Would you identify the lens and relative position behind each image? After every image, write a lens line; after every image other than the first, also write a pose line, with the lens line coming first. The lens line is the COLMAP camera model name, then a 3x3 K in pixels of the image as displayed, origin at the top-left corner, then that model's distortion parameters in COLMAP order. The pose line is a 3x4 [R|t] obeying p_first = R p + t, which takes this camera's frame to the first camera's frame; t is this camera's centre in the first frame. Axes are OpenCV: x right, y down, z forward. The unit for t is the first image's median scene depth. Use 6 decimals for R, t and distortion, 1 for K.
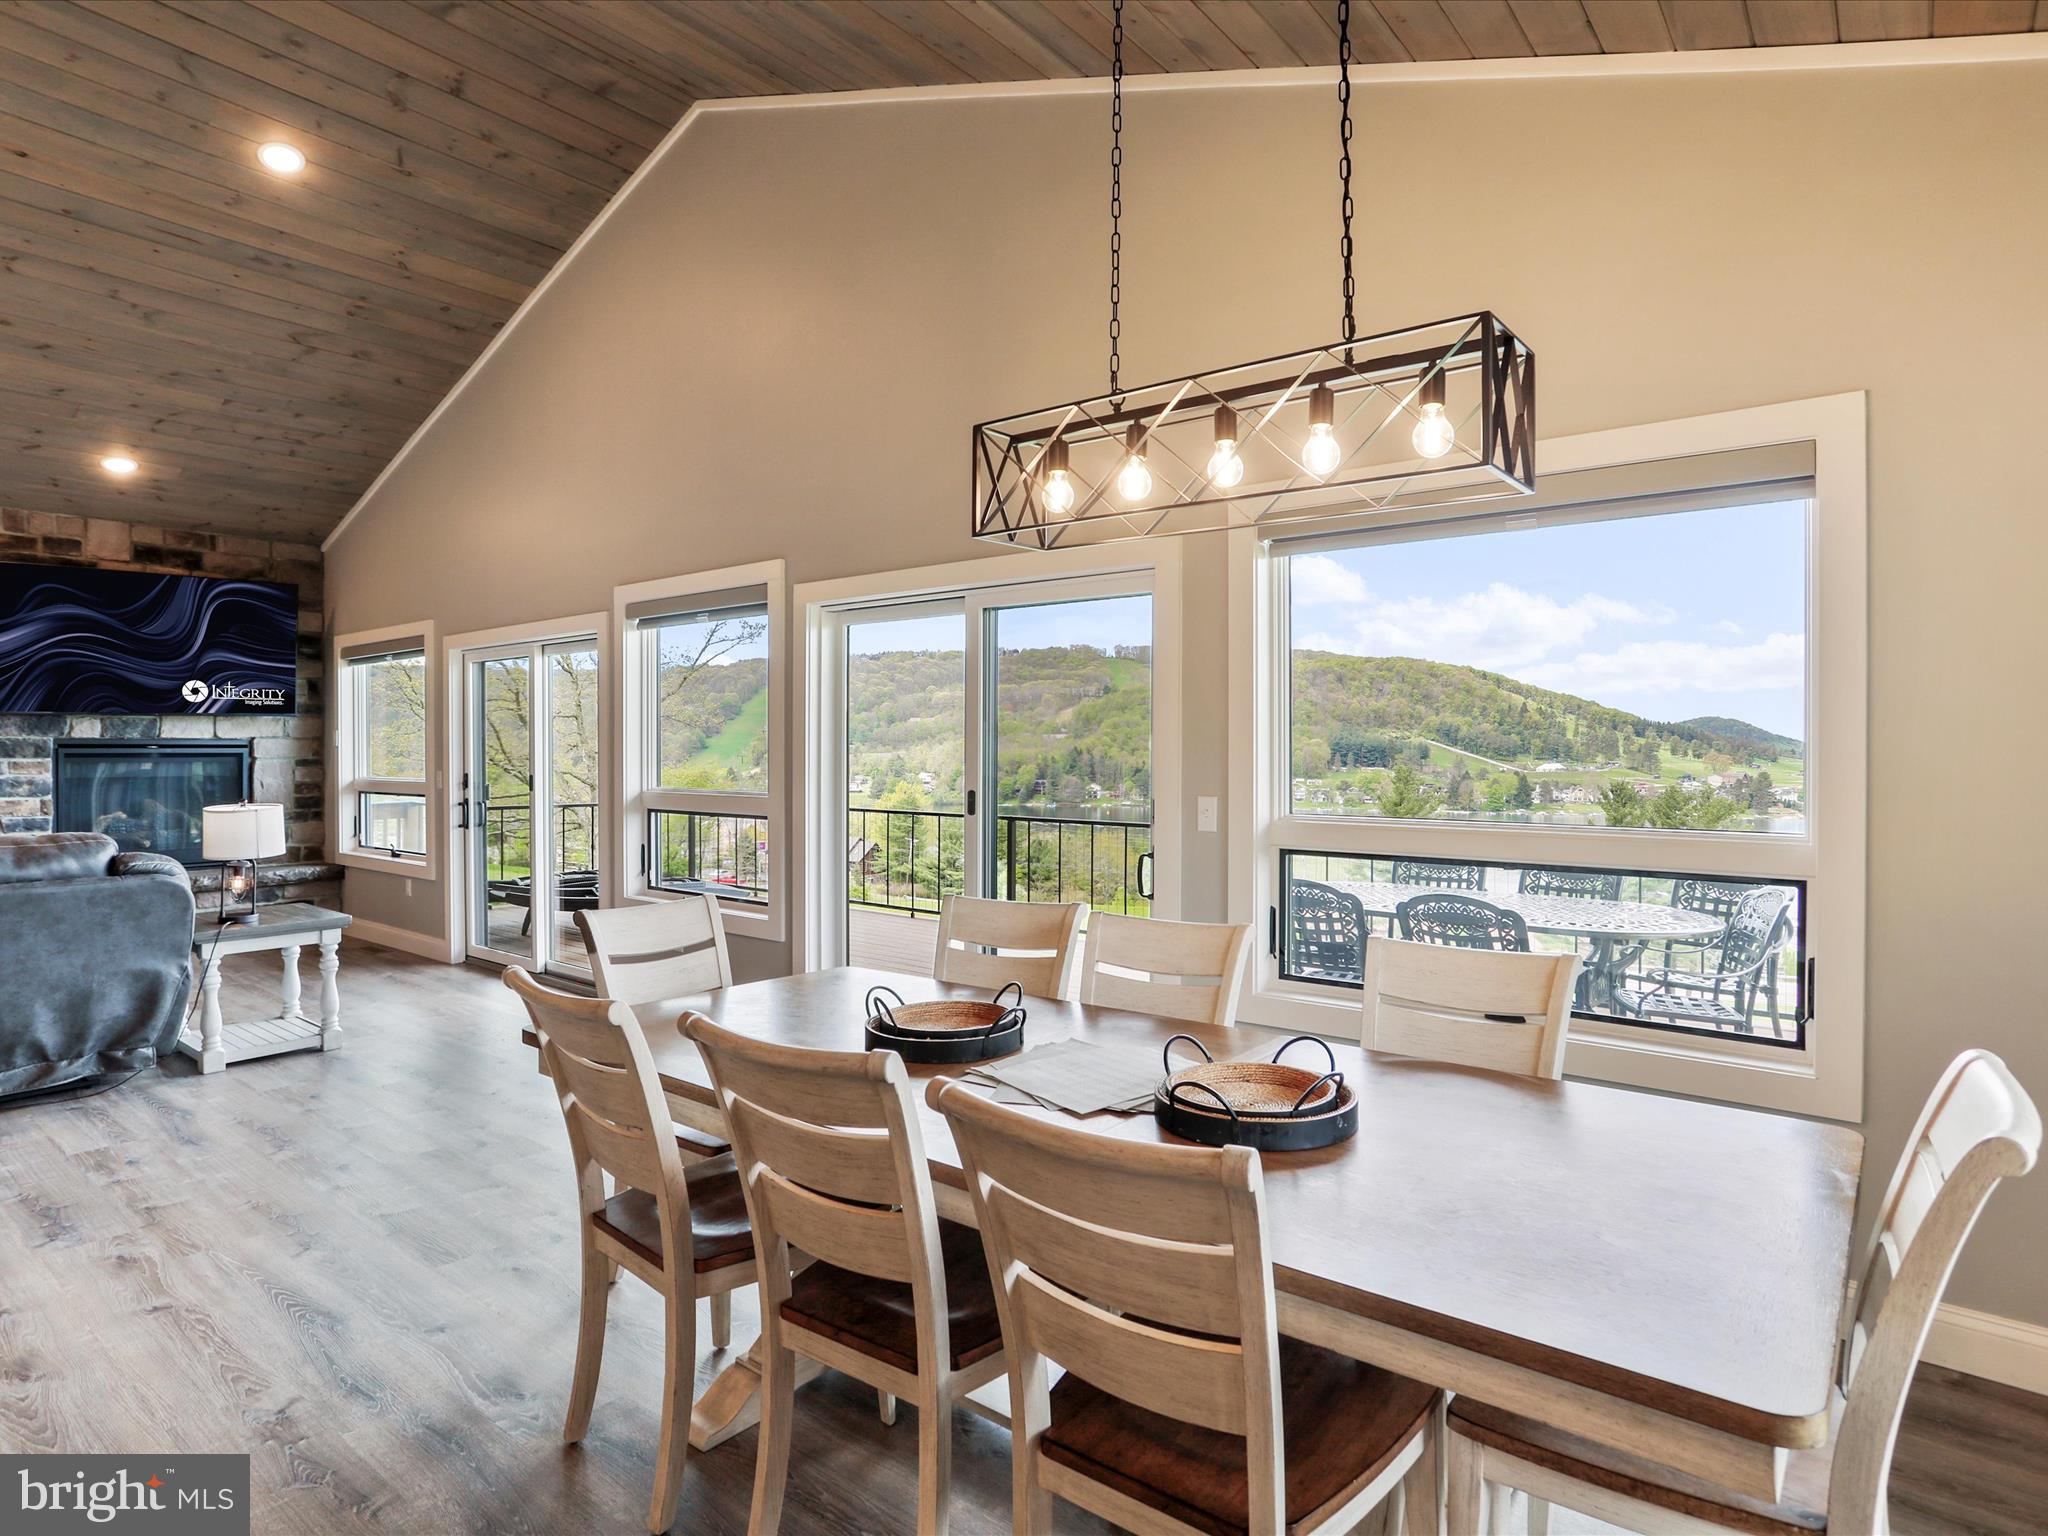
lens RADIAL K [[1145.0, 0, 1028.5], [0, 1145.0, 763.4], [0, 0, 1]] dist [-0.044965, 0.018245]
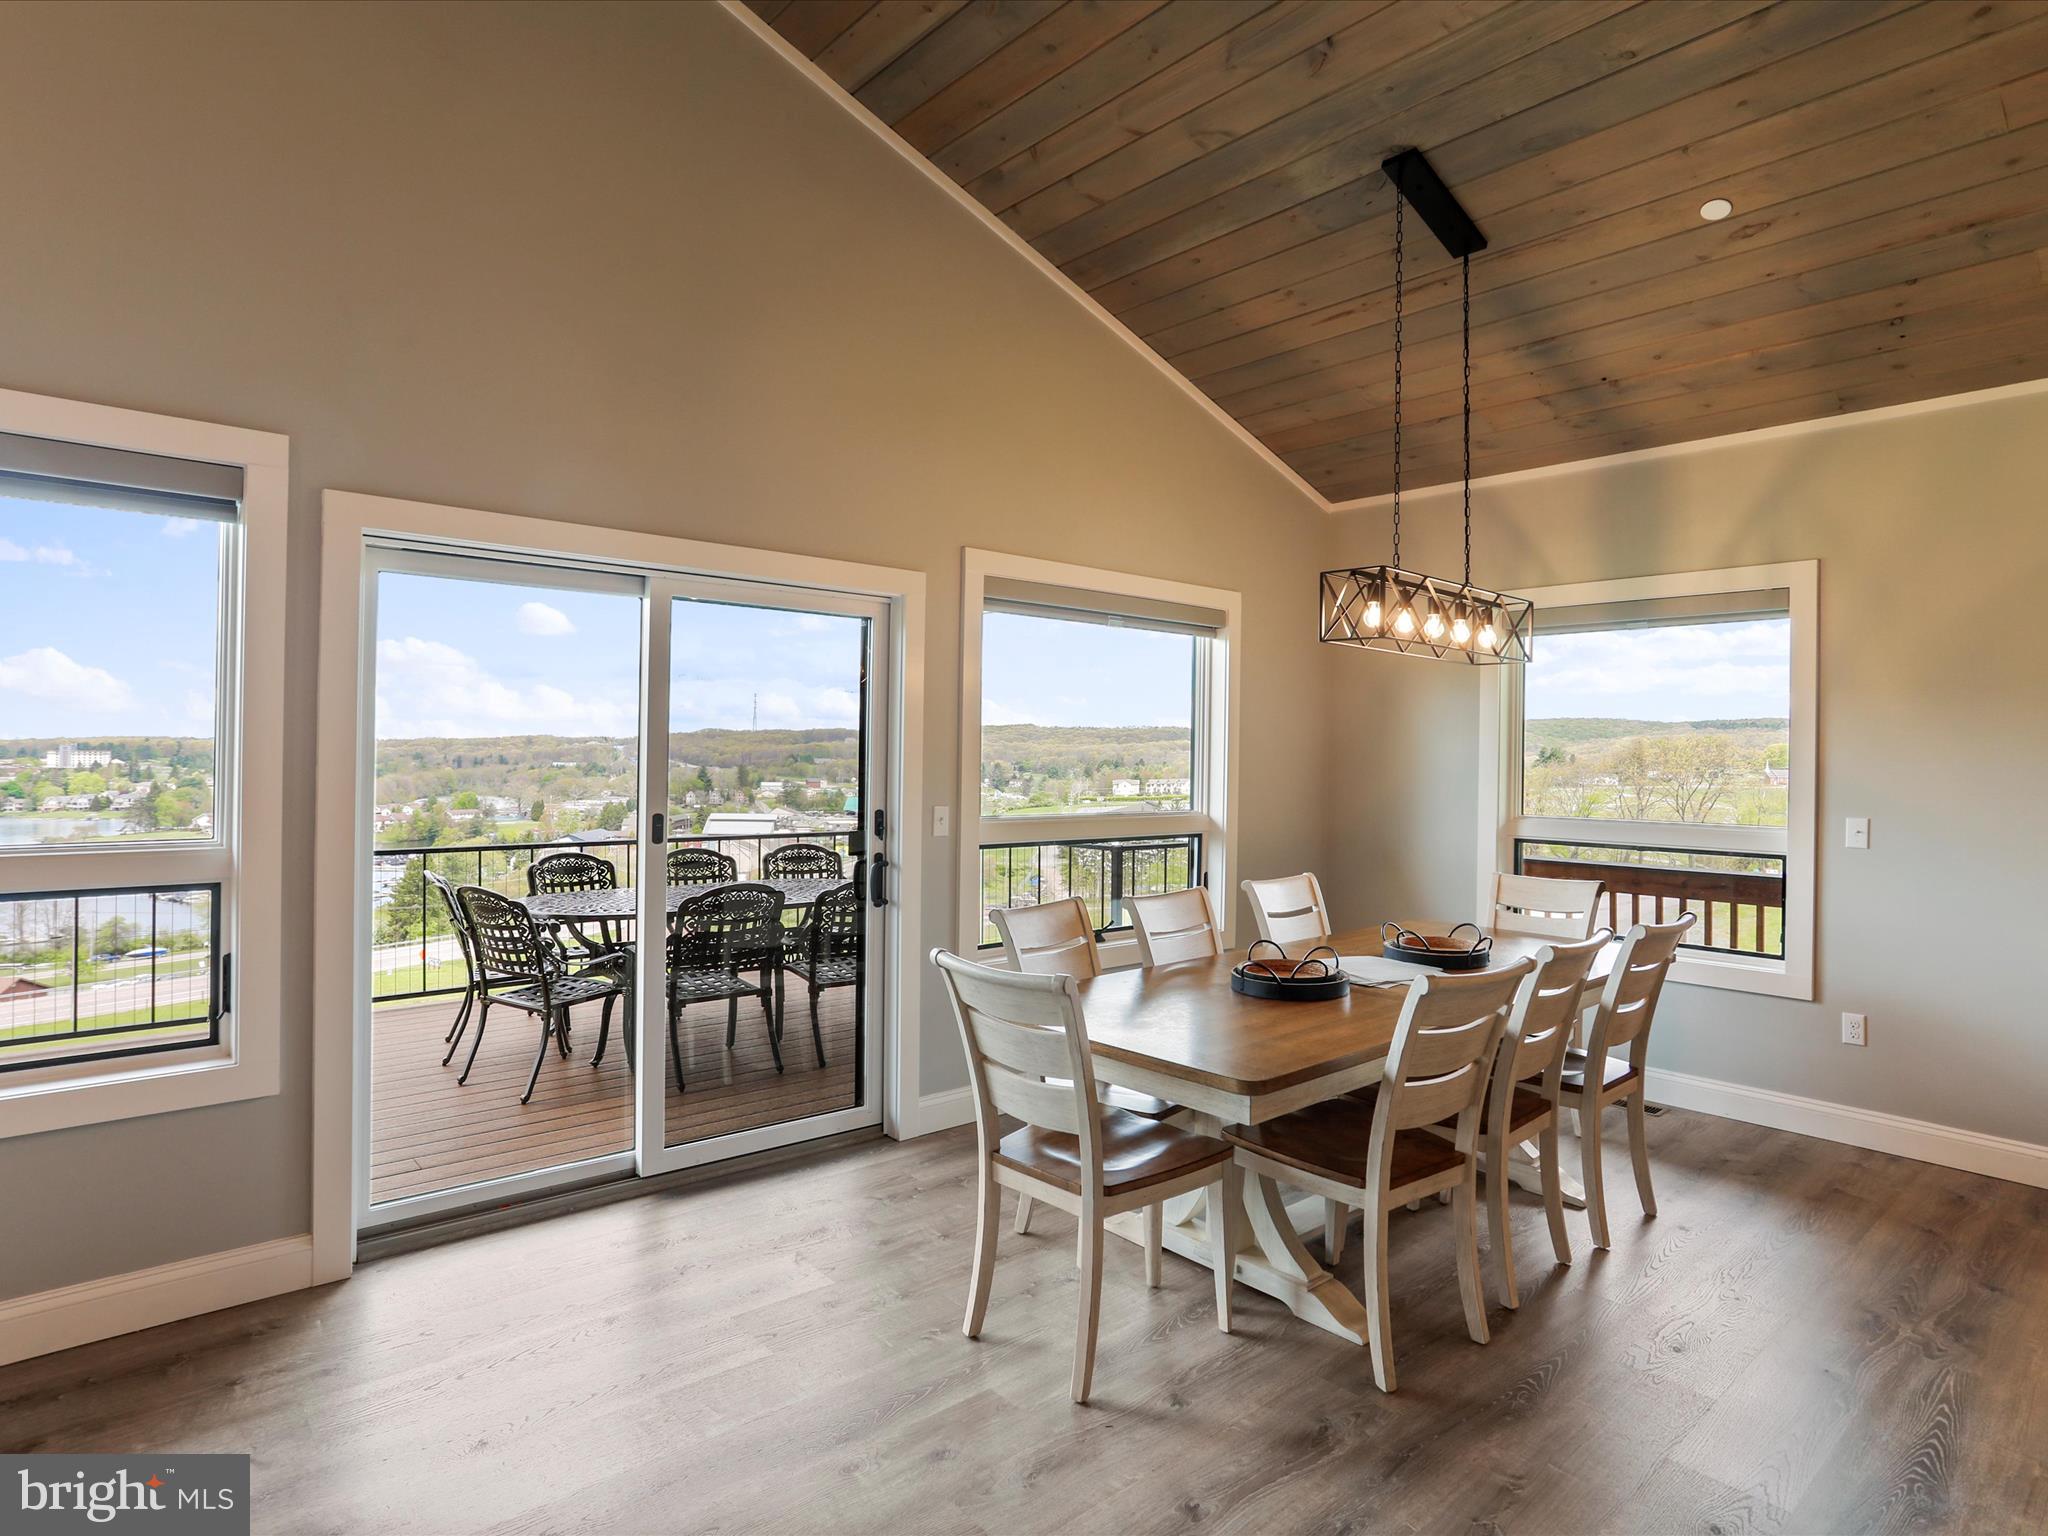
lens RADIAL K [[1146.6, 0, 1020.9], [0, 1146.6, 759.3], [0, 0, 1]] dist [-0.043209, 0.022729]
pose [[0.177324, -0.005284, 0.984138, -0.977693], [0.002876, 0.999984, 0.004851, -0.024890], [-0.984148, 0.001970, 0.177336, 0.714138]]
